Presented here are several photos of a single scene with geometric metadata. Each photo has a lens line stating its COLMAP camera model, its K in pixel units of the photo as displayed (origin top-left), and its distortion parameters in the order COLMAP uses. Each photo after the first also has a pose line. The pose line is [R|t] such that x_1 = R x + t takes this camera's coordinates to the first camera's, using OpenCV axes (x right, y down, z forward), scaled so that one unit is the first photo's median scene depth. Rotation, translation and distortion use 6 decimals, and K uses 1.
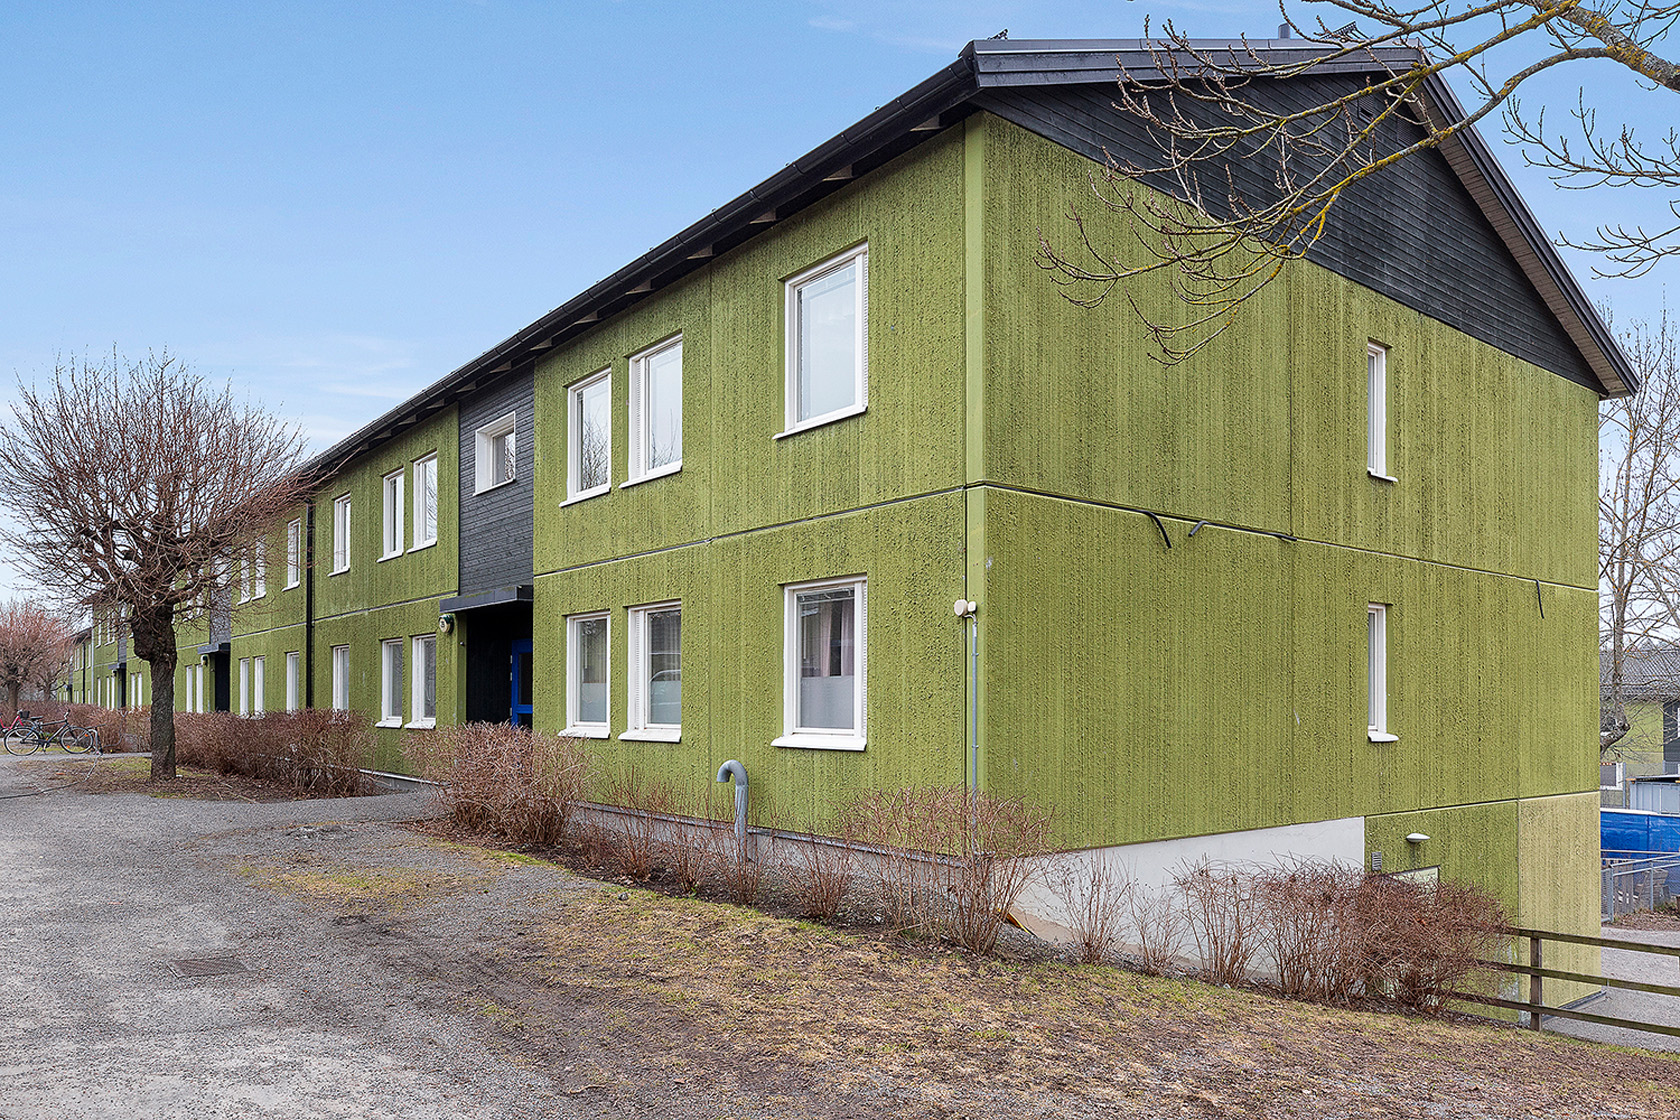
lens RADIAL K [[1157.2, 0, 840.0], [0, 1157.2, 560.0], [0, 0, 1]] dist [0.000579, 0.000170]
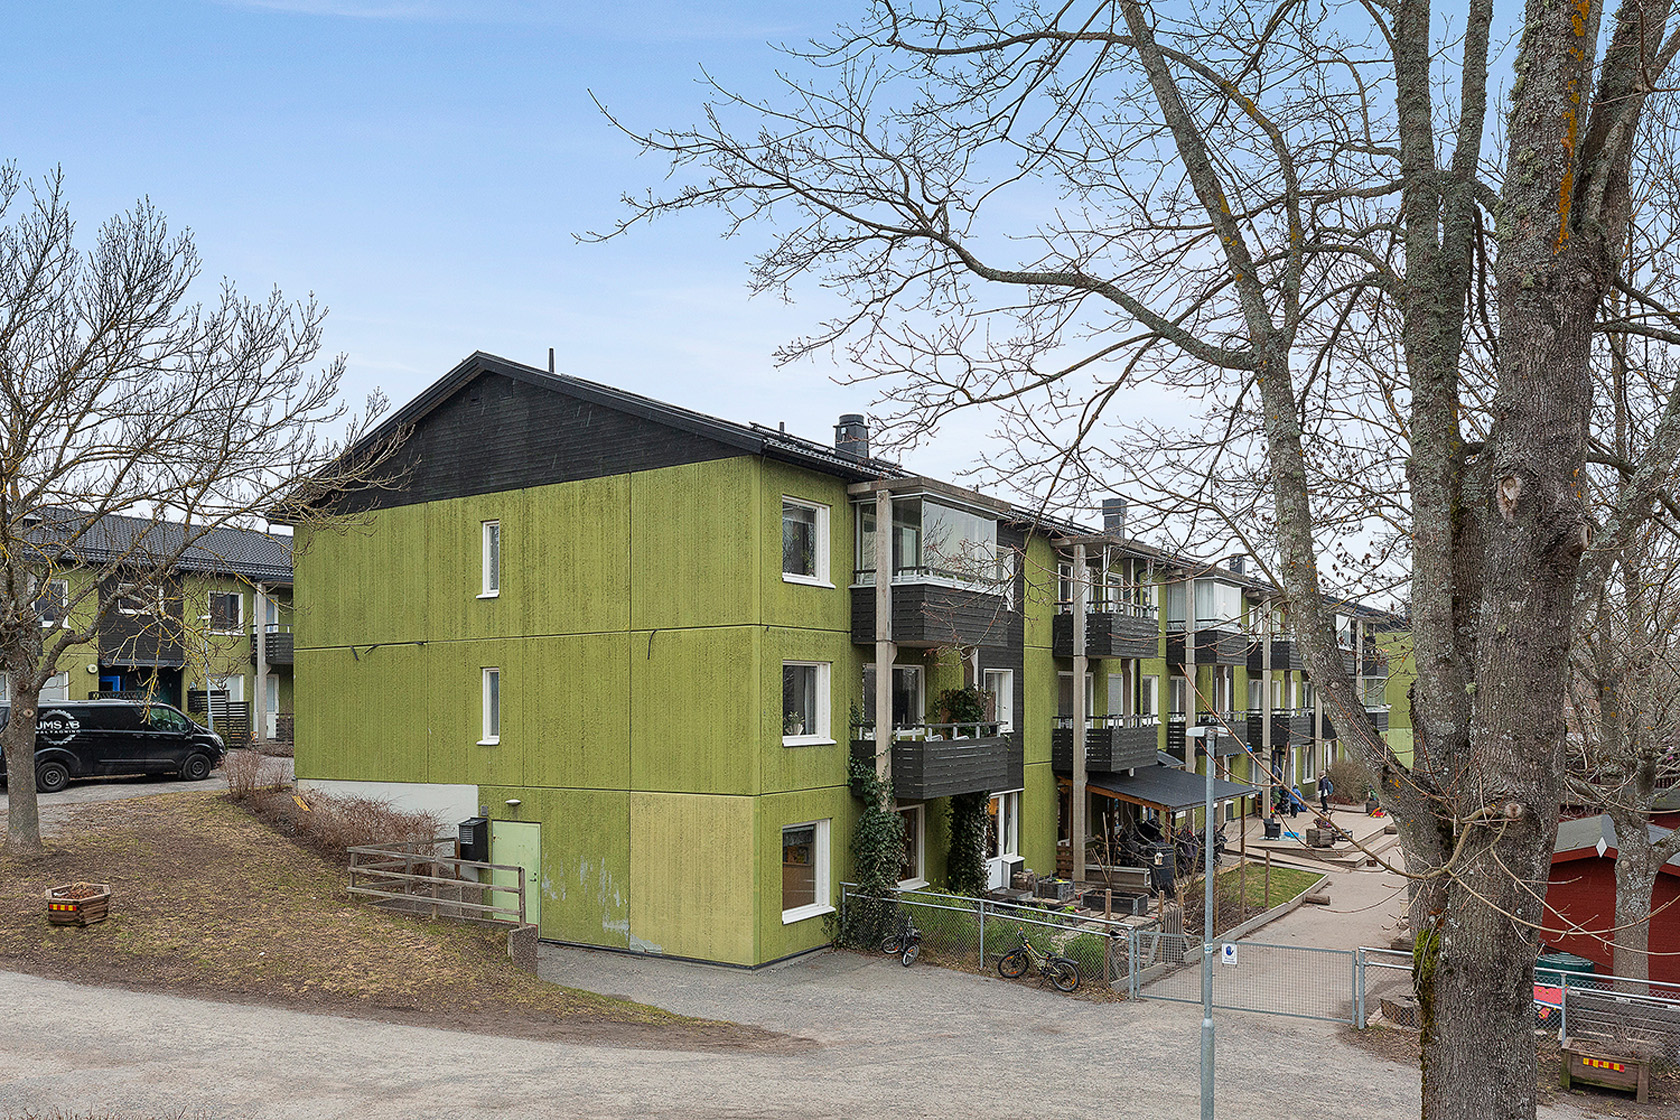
lens RADIAL K [[1238.6, 0, 840.0], [0, 1238.6, 560.0], [0, 0, 1]] dist [0.000251, 0.000014]
pose [[0.301796, -0.114998, -0.946412, 2.523314], [0.128650, 0.988531, -0.079092, 0.096676], [0.944653, -0.097886, 0.313129, 0.951496]]
